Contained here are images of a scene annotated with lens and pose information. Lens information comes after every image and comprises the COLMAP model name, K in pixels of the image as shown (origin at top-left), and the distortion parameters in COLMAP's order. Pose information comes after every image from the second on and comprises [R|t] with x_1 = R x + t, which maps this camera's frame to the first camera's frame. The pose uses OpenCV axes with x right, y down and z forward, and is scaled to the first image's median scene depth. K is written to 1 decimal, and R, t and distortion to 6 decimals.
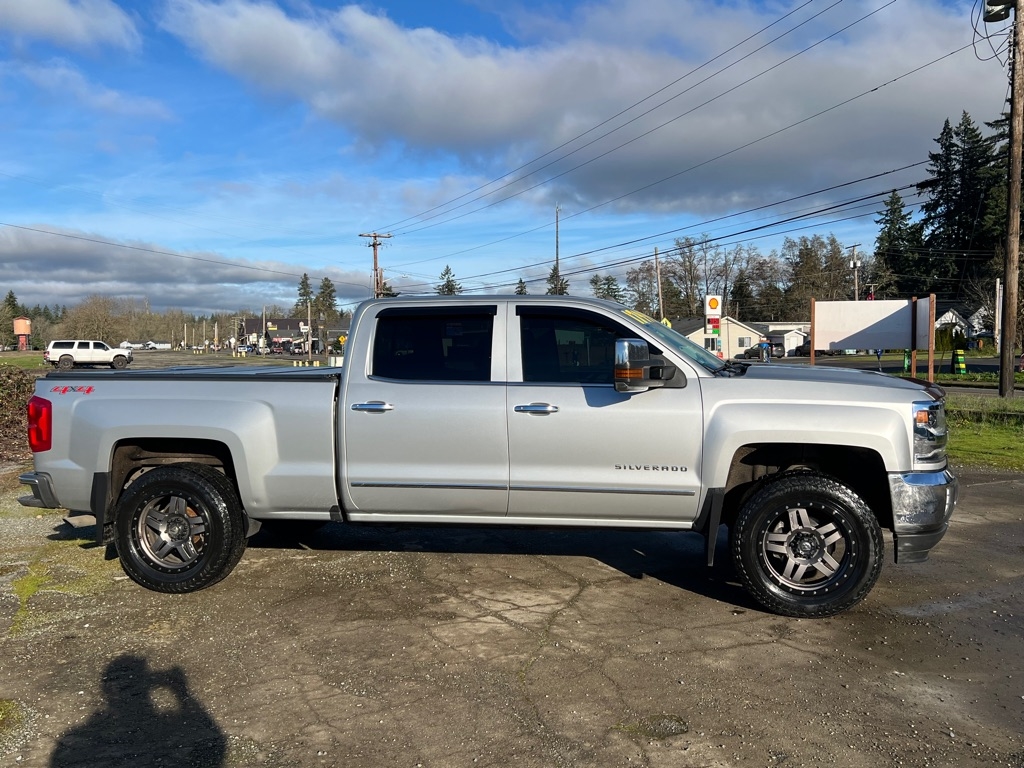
lens RADIAL K [[876.6, 0, 524.0], [0, 876.6, 376.6], [0, 0, 1]] dist [0.051496, -0.045242]
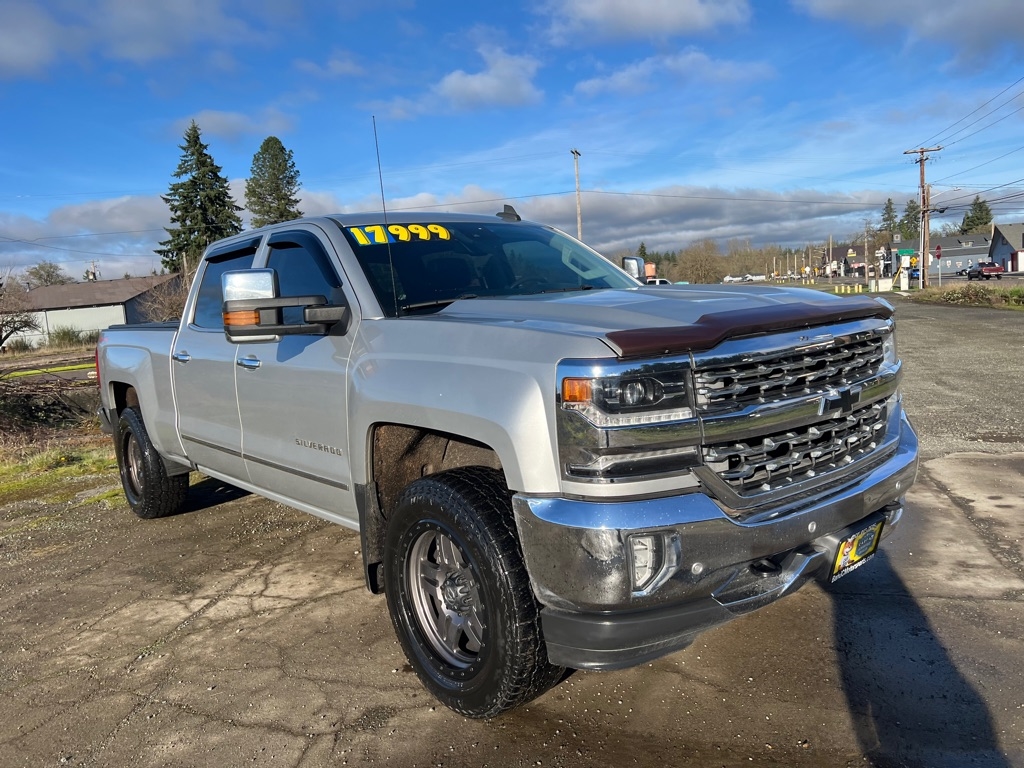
lens RADIAL K [[769.6, 0, 521.7], [0, 769.6, 380.4], [0, 0, 1]] dist [0.043915, -0.050480]
pose [[0.764570, 0.025920, -0.644019, 0.603309], [0.039006, 0.995499, 0.086373, 0.001544], [0.643359, -0.091159, 0.760118, 0.556397]]
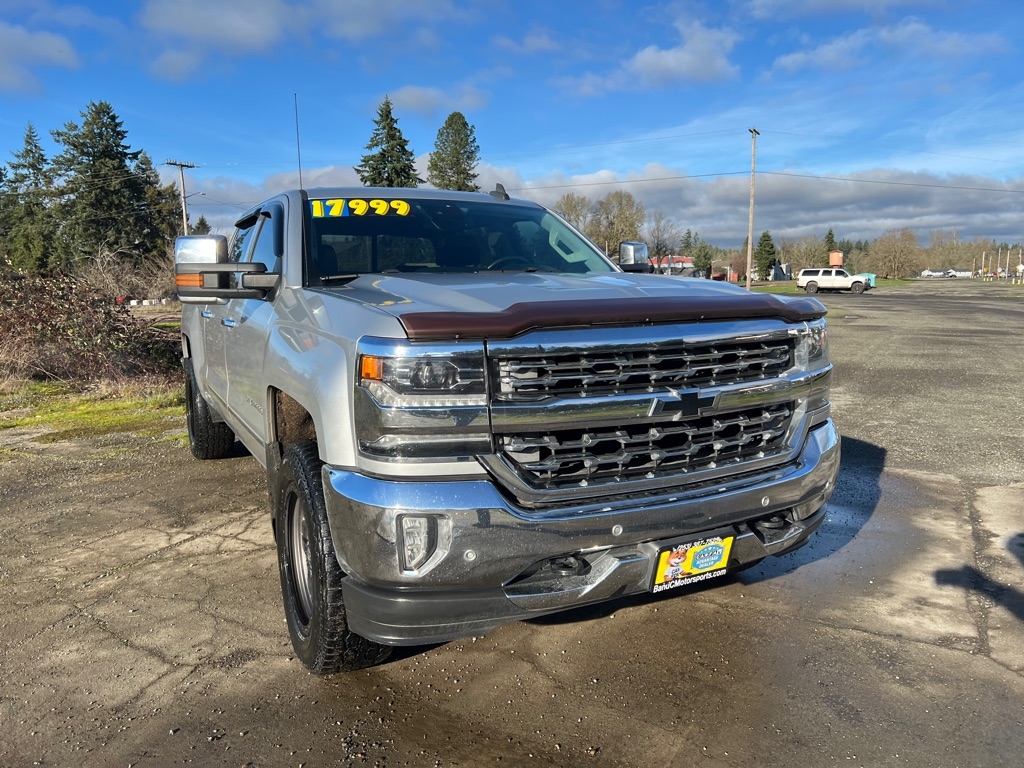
lens RADIAL K [[769.6, 0, 521.7], [0, 769.6, 382.1], [0, 0, 1]] dist [0.043915, -0.050480]
pose [[0.606608, 0.103338, -0.788256, 0.728557], [-0.021837, 0.993308, 0.113414, 0.001906], [0.794701, -0.051585, 0.604805, 0.686297]]
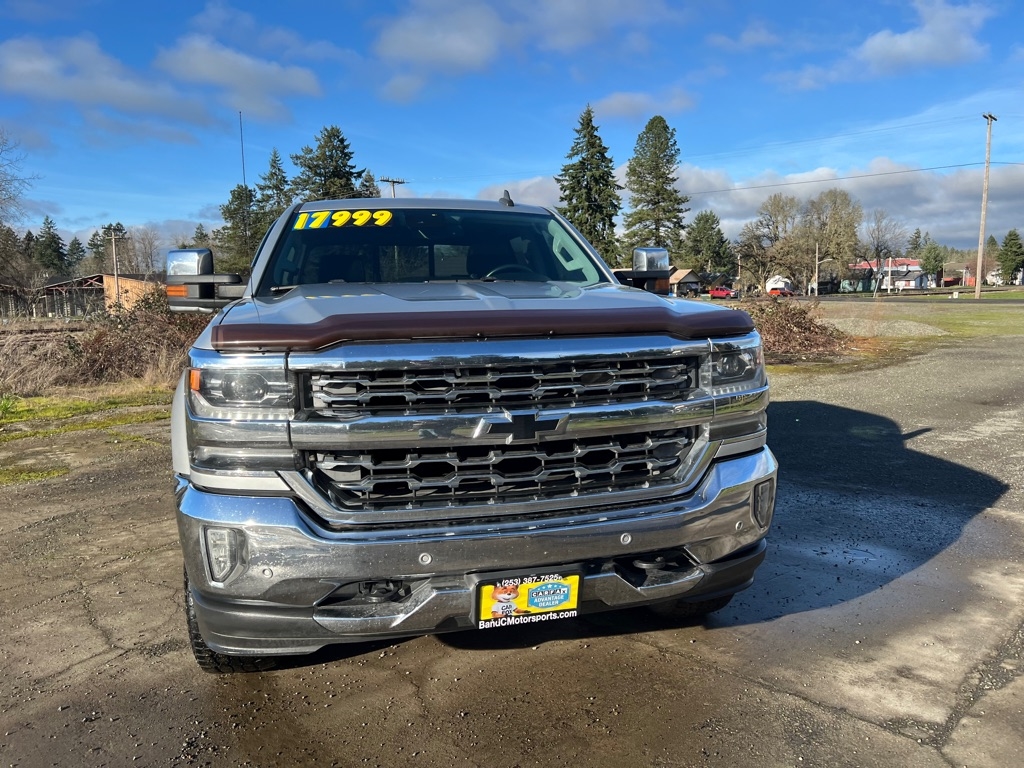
lens RADIAL K [[769.6, 0, 522.0], [0, 769.6, 391.4], [0, 0, 1]] dist [0.043915, -0.050480]
pose [[0.383704, 0.121492, -0.915429, 0.800437], [-0.021619, 0.992218, 0.122622, -0.004923], [0.923203, -0.027260, 0.383344, 0.859713]]
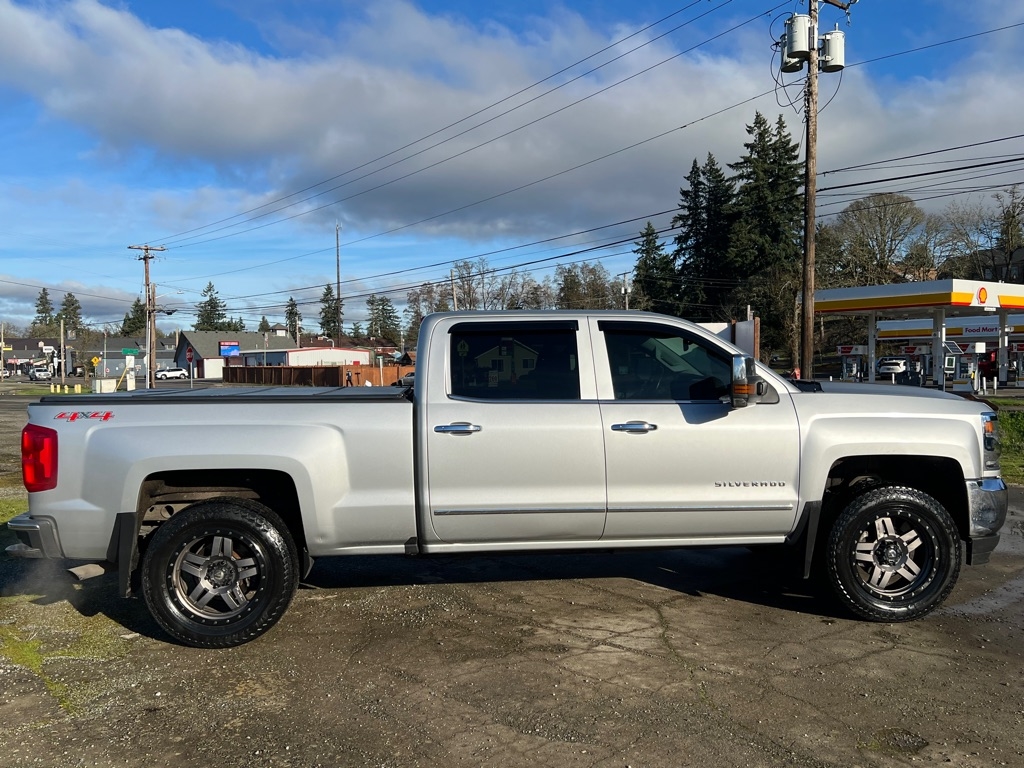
lens RADIAL K [[876.6, 0, 514.0], [0, 876.6, 393.4], [0, 0, 1]] dist [0.051496, -0.045242]
pose [[0.969147, -0.010674, 0.246252, -0.319278], [0.011925, 0.999922, -0.003588, 0.001258], [-0.246194, 0.006414, 0.969199, 0.083638]]
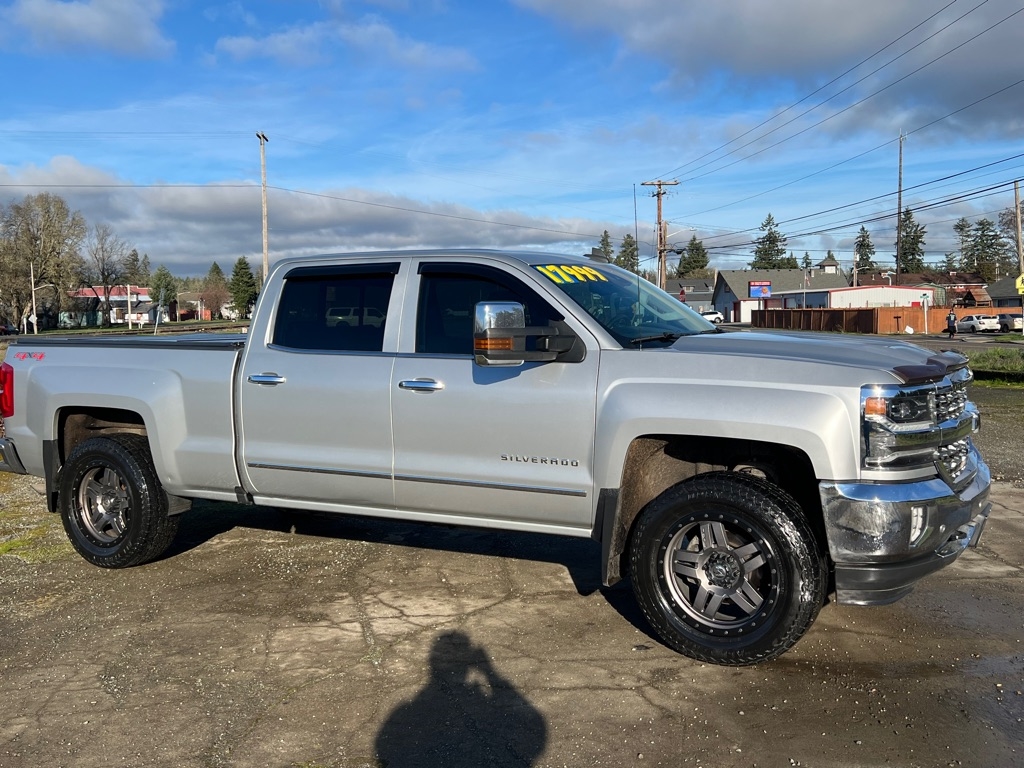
lens RADIAL K [[1004.5, 0, 519.1], [0, 1004.5, 386.7], [0, 0, 1]] dist [0.036313, 0.000000]
pose [[0.944207, 0.020510, -0.328714, 0.380447], [-0.007227, 0.999109, 0.041579, -0.002033], [0.329274, -0.036883, 0.943514, 0.108837]]
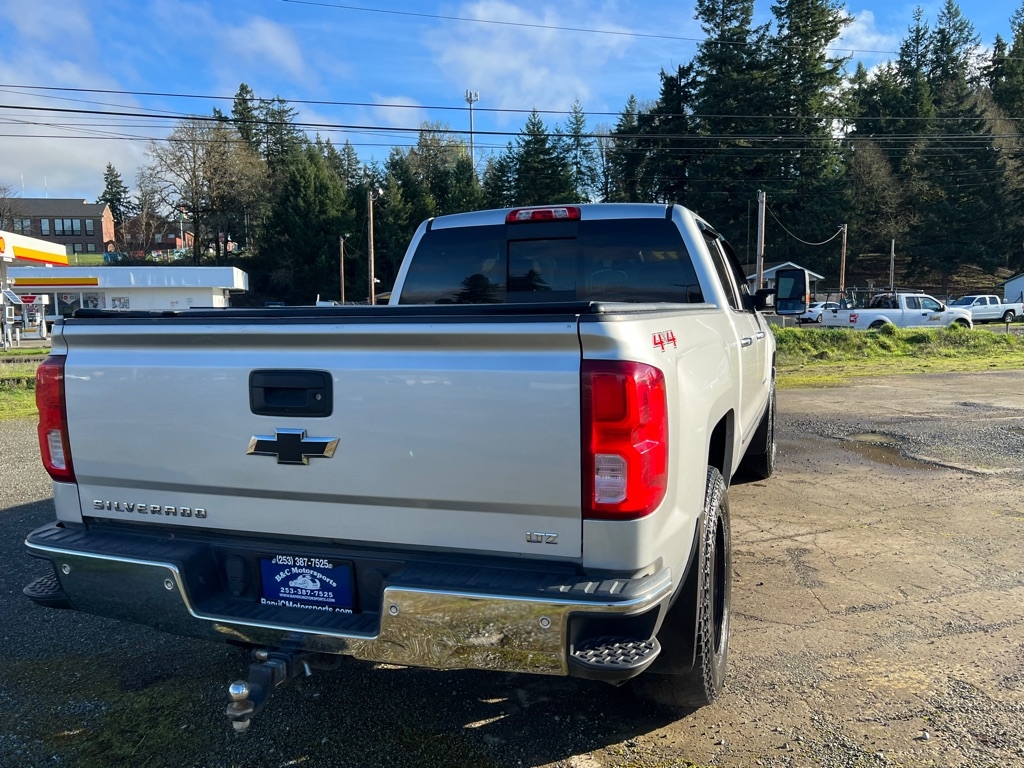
lens RADIAL K [[836.2, 0, 527.9], [0, 836.2, 392.6], [0, 0, 1]] dist [0.047077, -0.051052]
pose [[0.159465, -0.096445, 0.982481, -0.901497], [0.050769, 0.994701, 0.089404, 0.001714], [-0.985897, 0.035623, 0.163516, 0.998936]]
